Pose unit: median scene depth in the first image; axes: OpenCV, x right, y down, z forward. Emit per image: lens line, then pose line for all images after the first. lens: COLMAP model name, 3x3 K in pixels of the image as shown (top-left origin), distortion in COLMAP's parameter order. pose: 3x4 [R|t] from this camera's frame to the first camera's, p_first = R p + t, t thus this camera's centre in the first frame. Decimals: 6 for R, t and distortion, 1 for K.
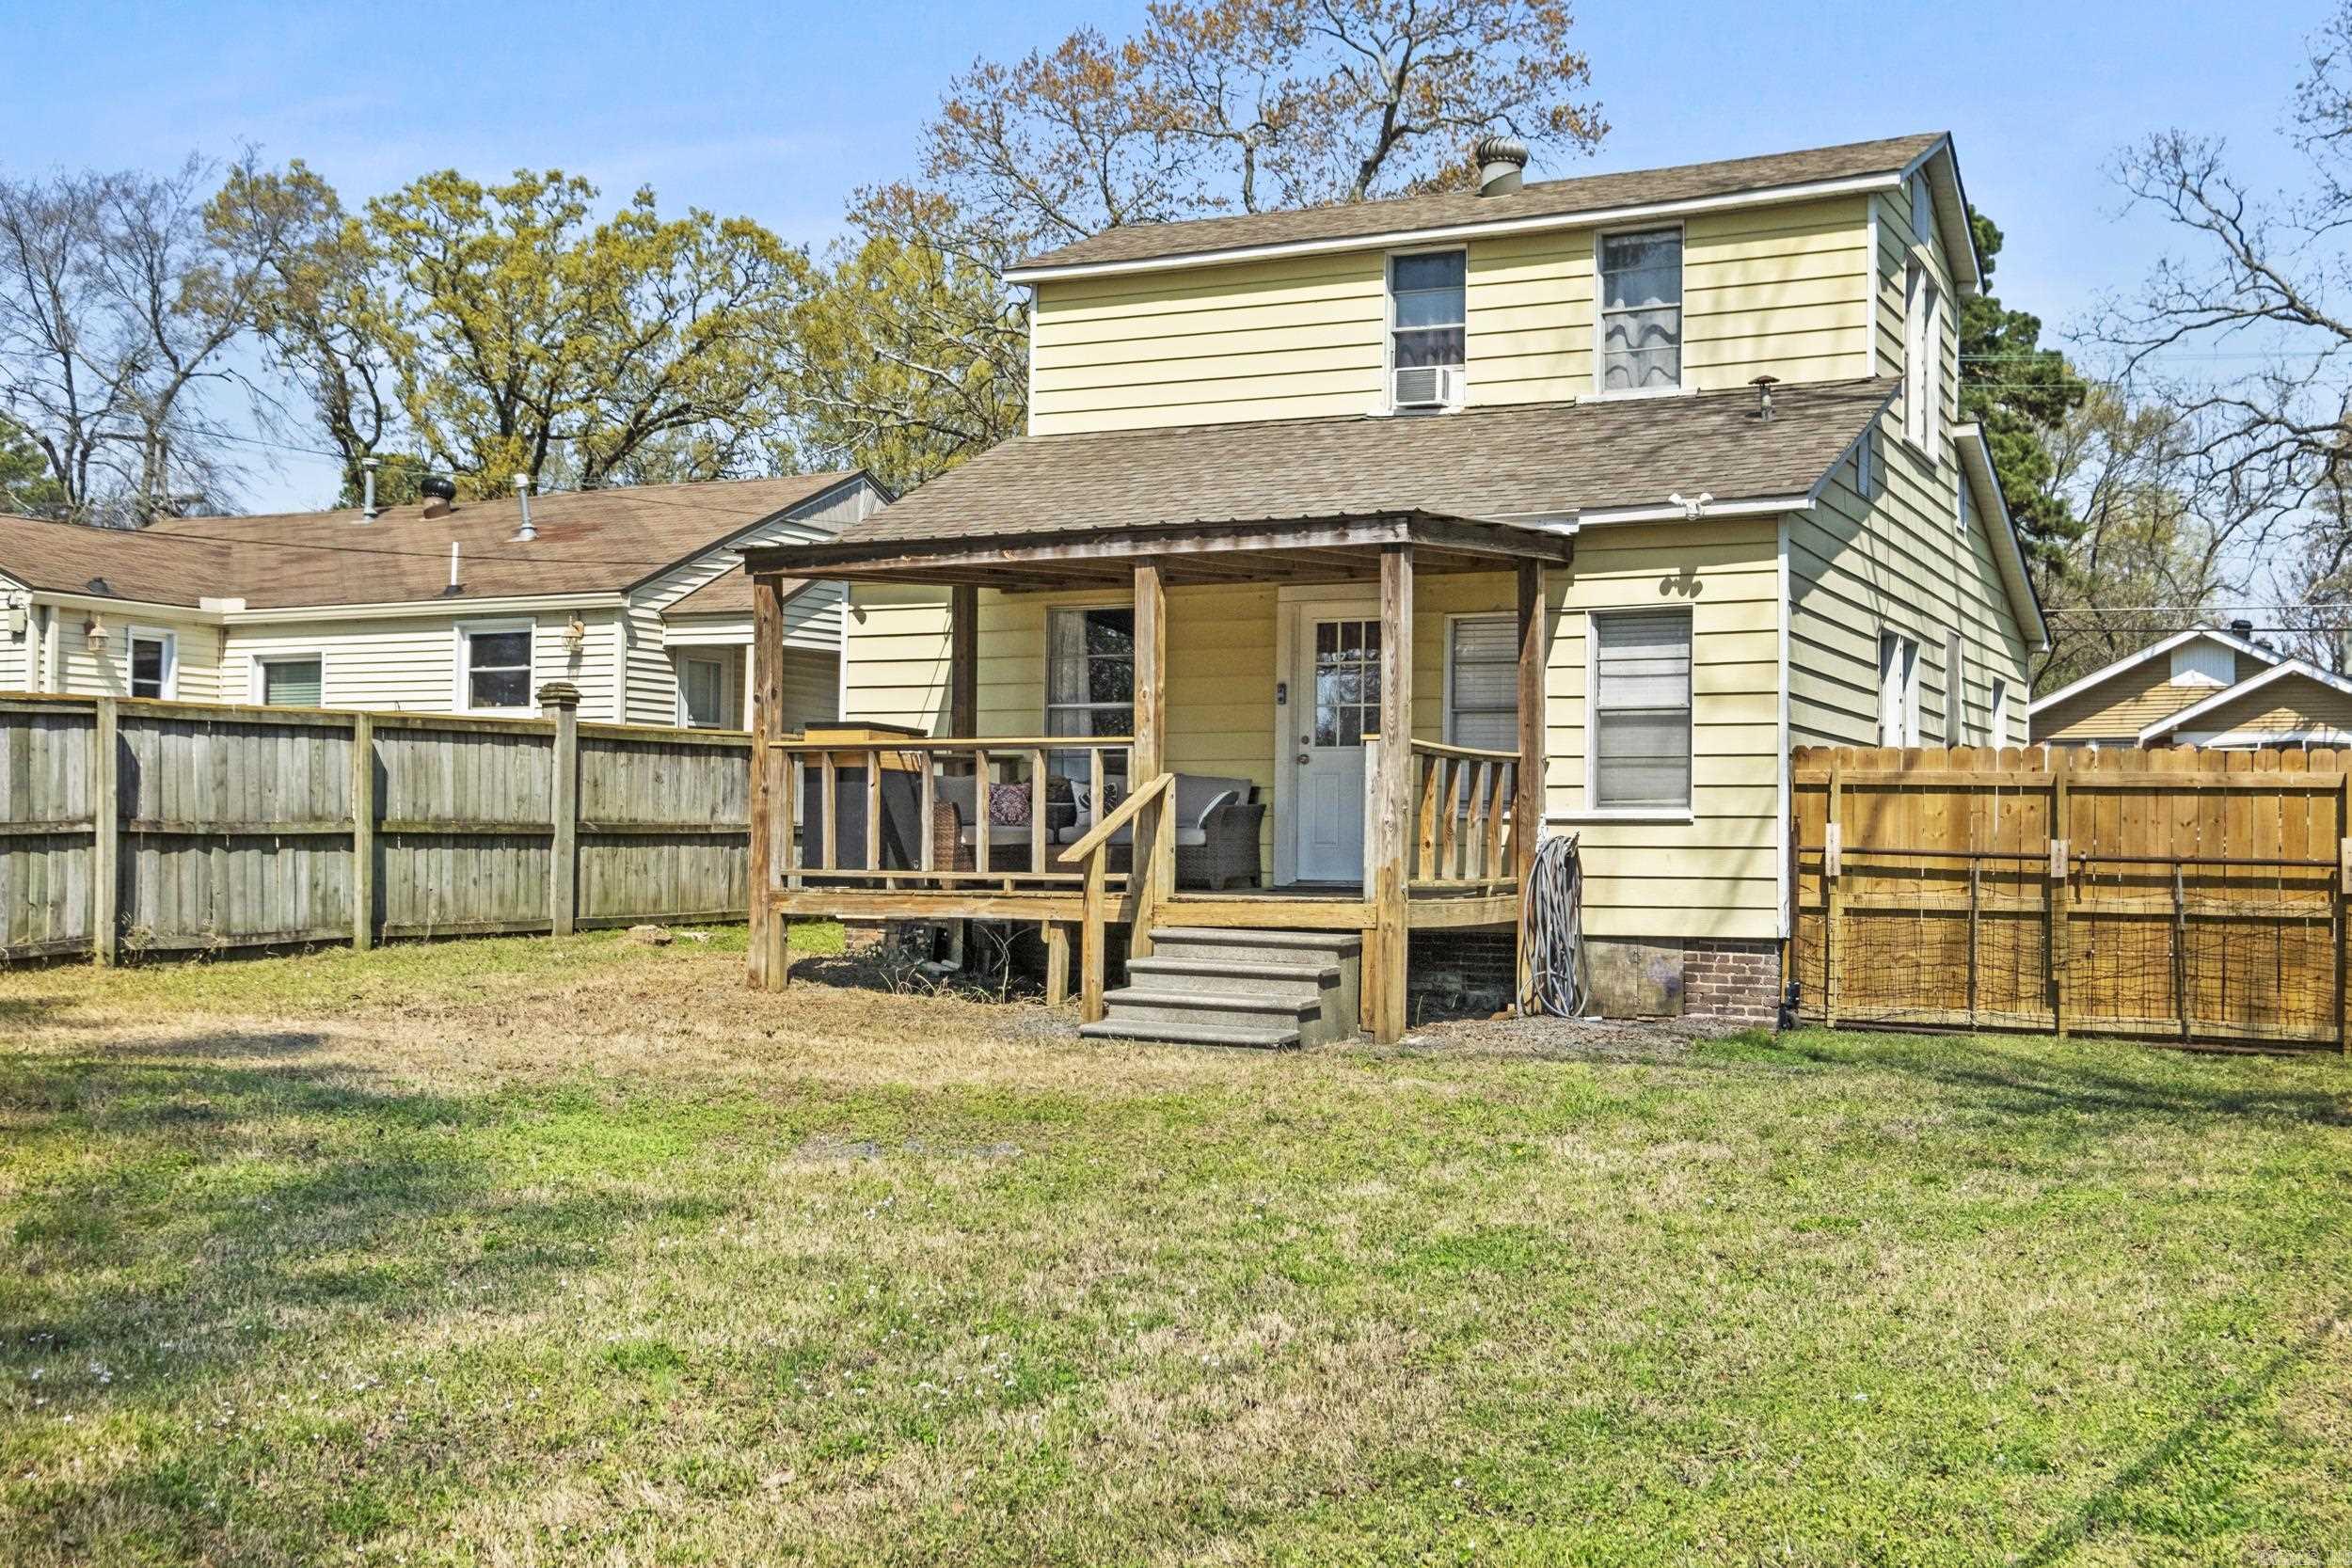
lens RADIAL K [[2466.9, 0, 1137.5], [0, 2466.9, 783.8], [0, 0, 1]] dist [0.004183, 0.000000]
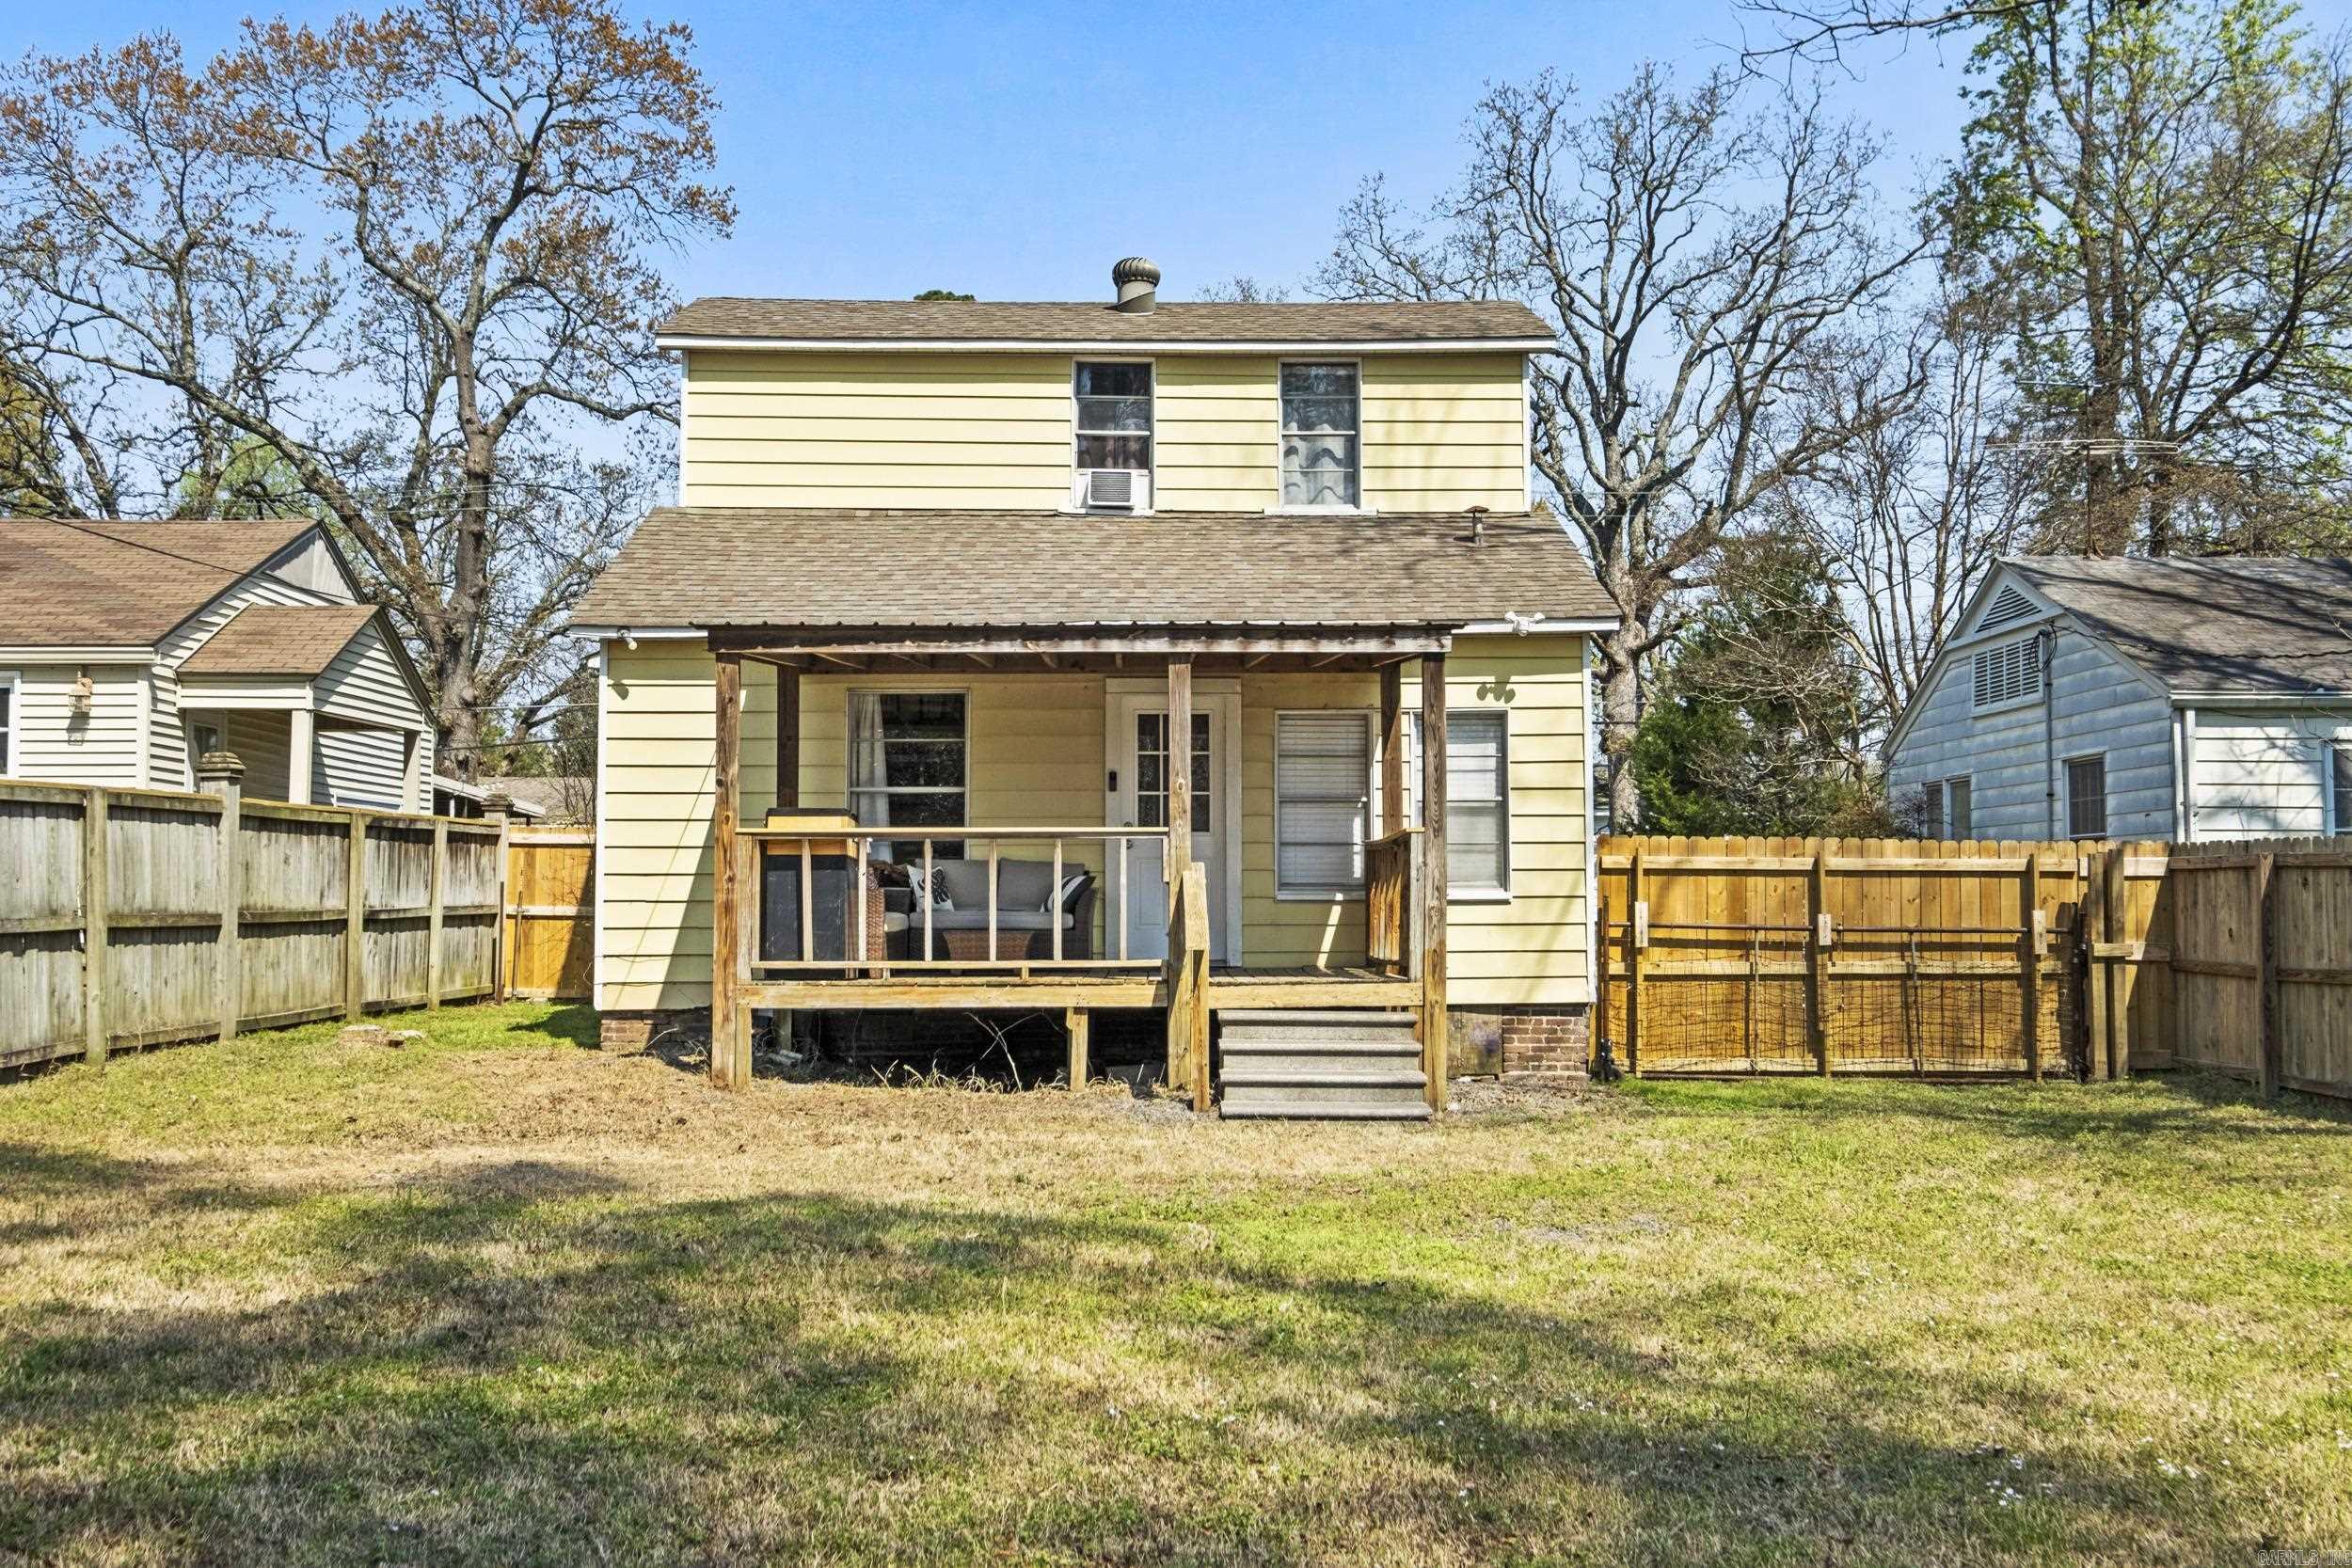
lens RADIAL K [[2466.9, 0, 1102.8], [0, 2466.9, 765.3], [0, 0, 1]] dist [0.004183, 0.000000]
pose [[0.879279, 0.015297, 0.476061, -0.421335], [-0.000249, 0.999499, -0.031657, -0.009826], [-0.476307, 0.027717, 0.878842, 0.083443]]
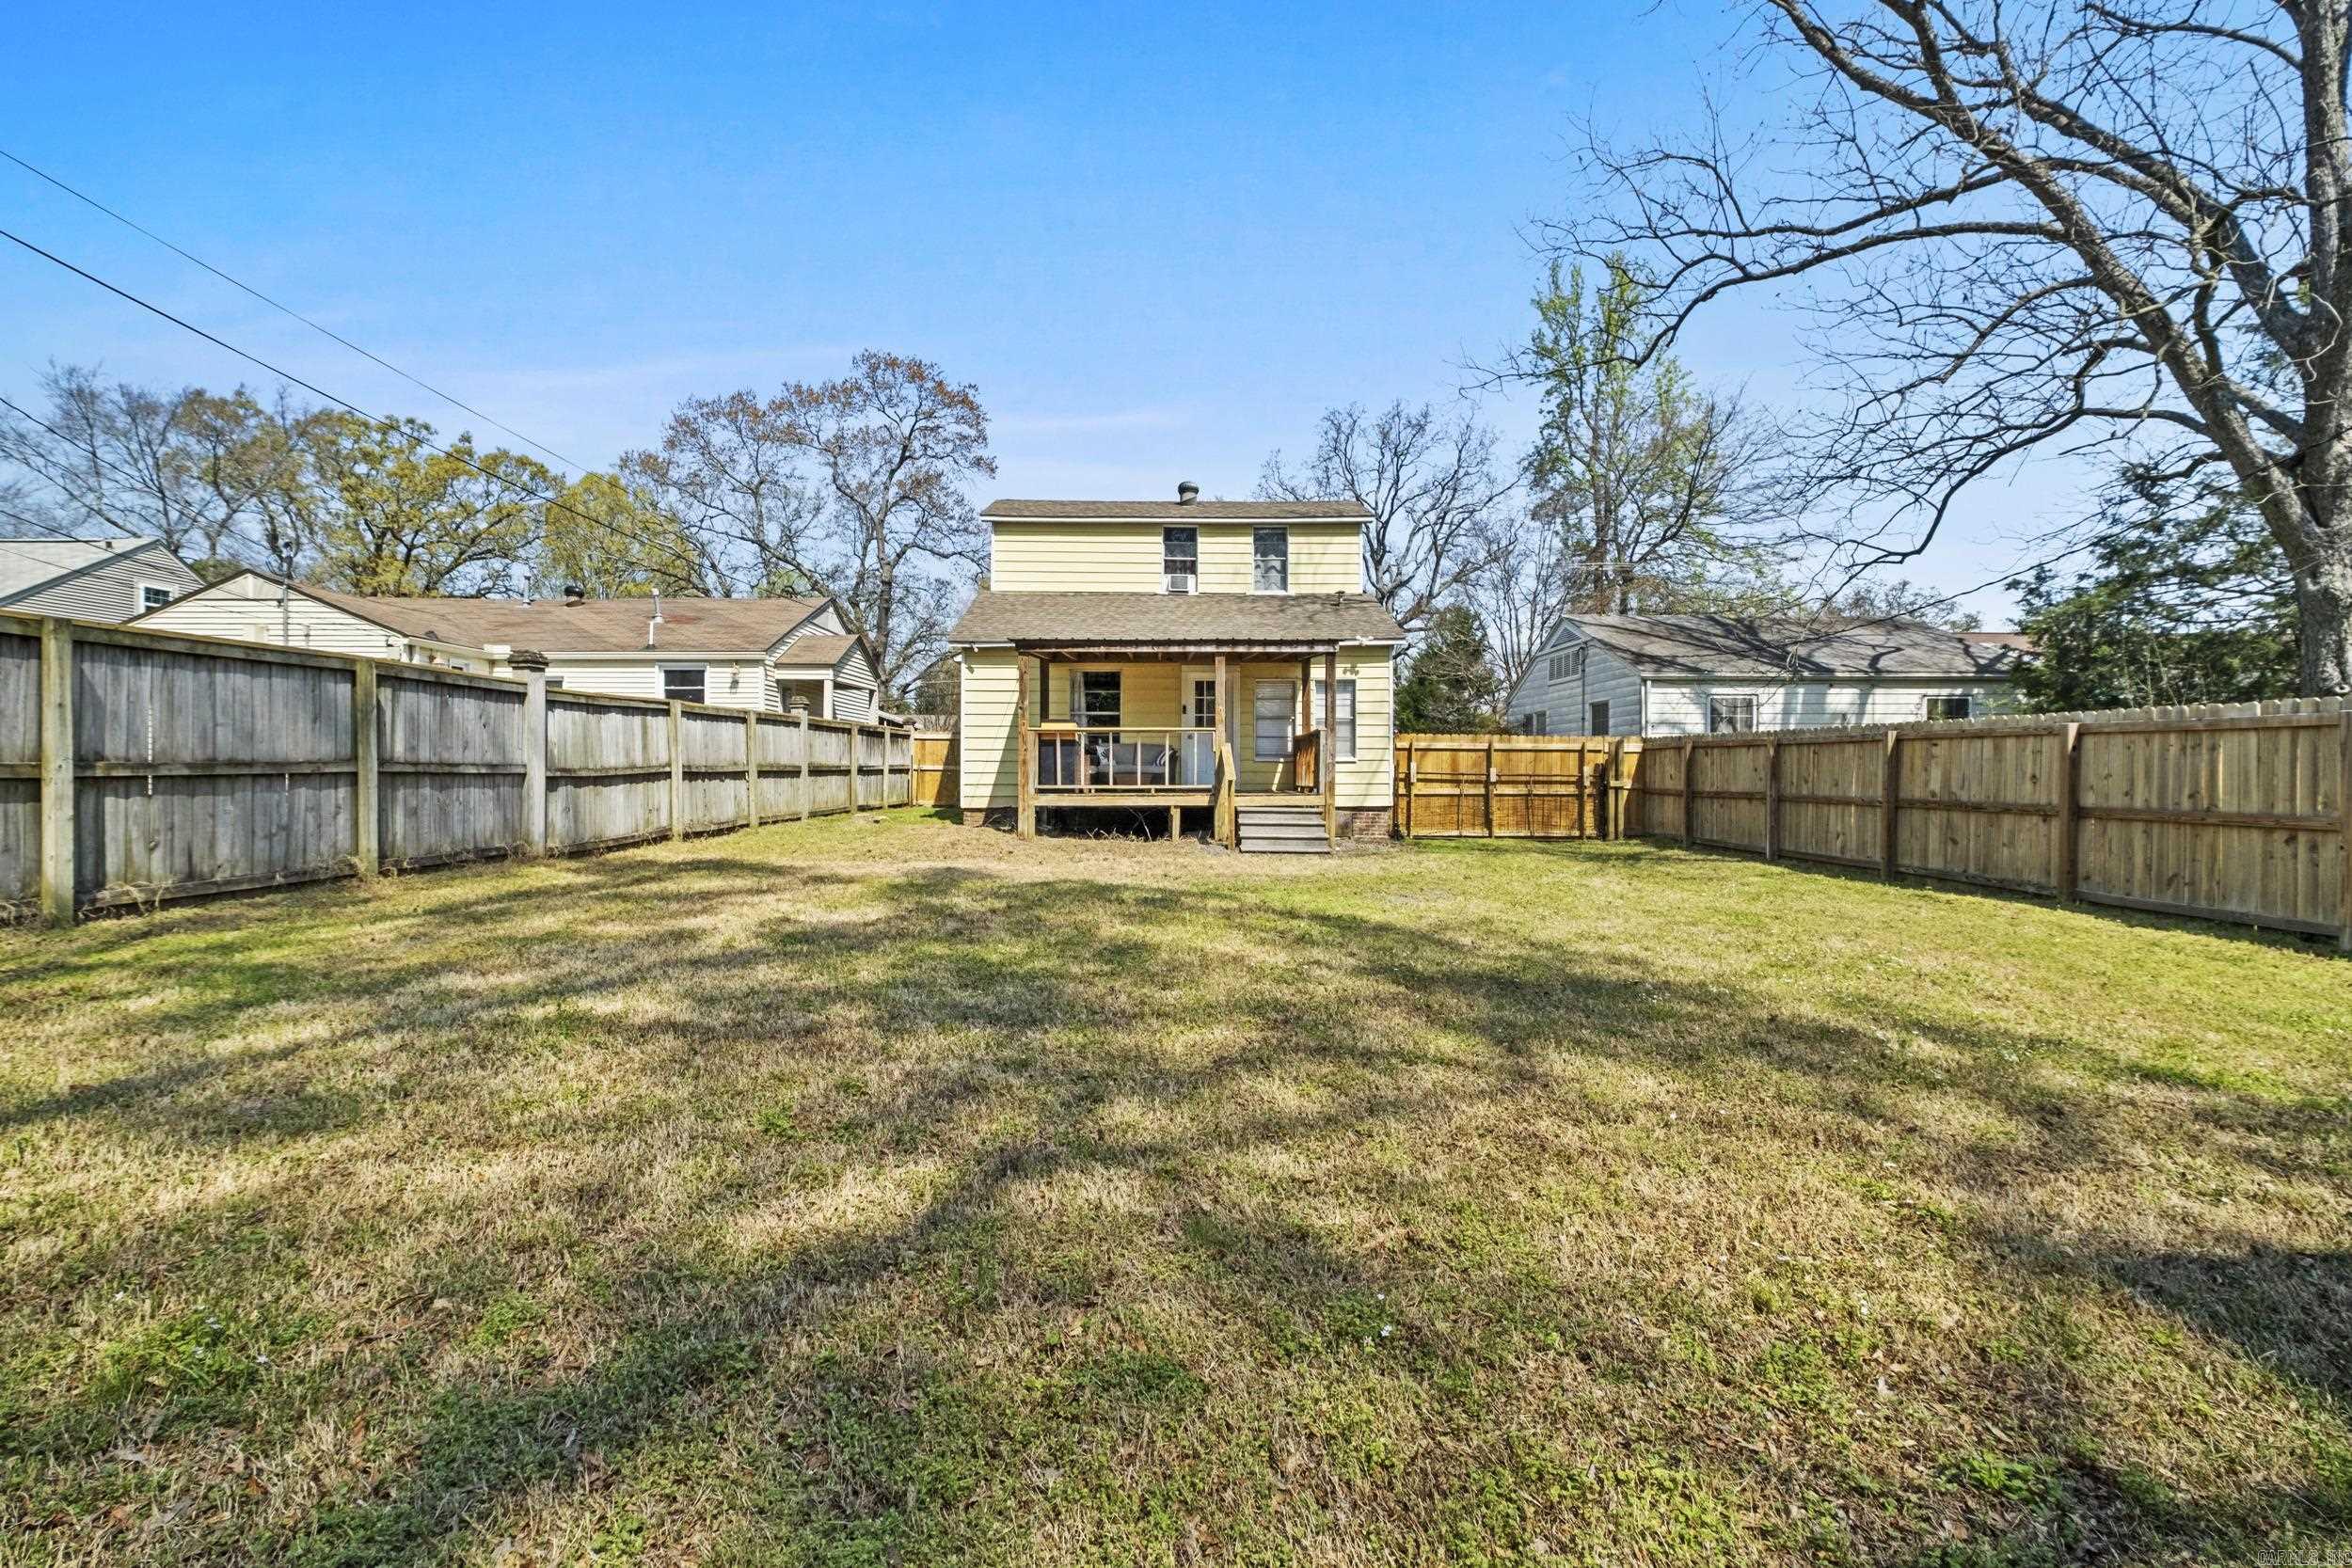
lens RADIAL K [[1061.5, 0, 1124.1], [0, 1061.5, 774.1], [0, 0, 1]] dist [-0.005430, -0.000162]
pose [[0.887405, -0.009907, 0.460885, -0.448989], [-0.002411, 0.999656, 0.026130, -0.000514], [-0.460985, -0.024299, 0.887075, 0.104585]]
